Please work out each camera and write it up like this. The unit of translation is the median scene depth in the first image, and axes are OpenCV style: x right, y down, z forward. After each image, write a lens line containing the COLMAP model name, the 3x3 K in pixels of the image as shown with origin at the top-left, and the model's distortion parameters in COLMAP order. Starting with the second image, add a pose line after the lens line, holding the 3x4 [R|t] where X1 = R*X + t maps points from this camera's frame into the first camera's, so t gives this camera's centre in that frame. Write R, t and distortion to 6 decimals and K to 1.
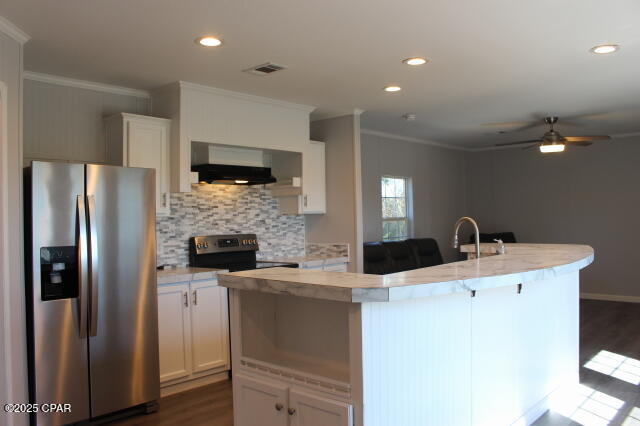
lens RADIAL K [[539.5, 0, 320.0], [0, 539.5, 213.0], [0, 0, 1]] dist [-0.170649, 0.163167]
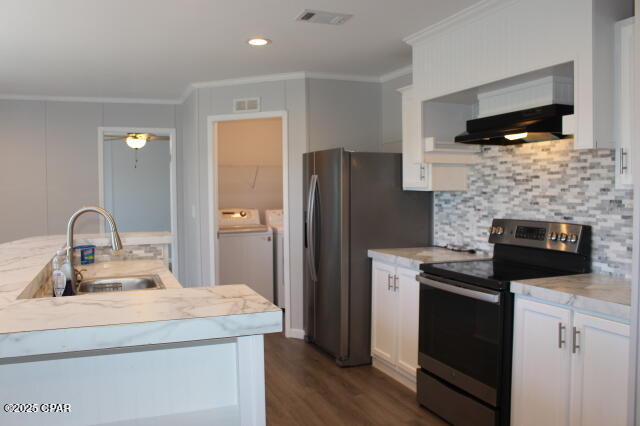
lens RADIAL K [[539.5, 0, 320.0], [0, 539.5, 213.0], [0, 0, 1]] dist [-0.170649, 0.163167]
pose [[-0.449547, 0.059156, -0.891296, 0.487201], [0.020649, 0.998226, 0.055838, -0.008366], [0.893018, 0.006698, -0.449971, 1.022820]]
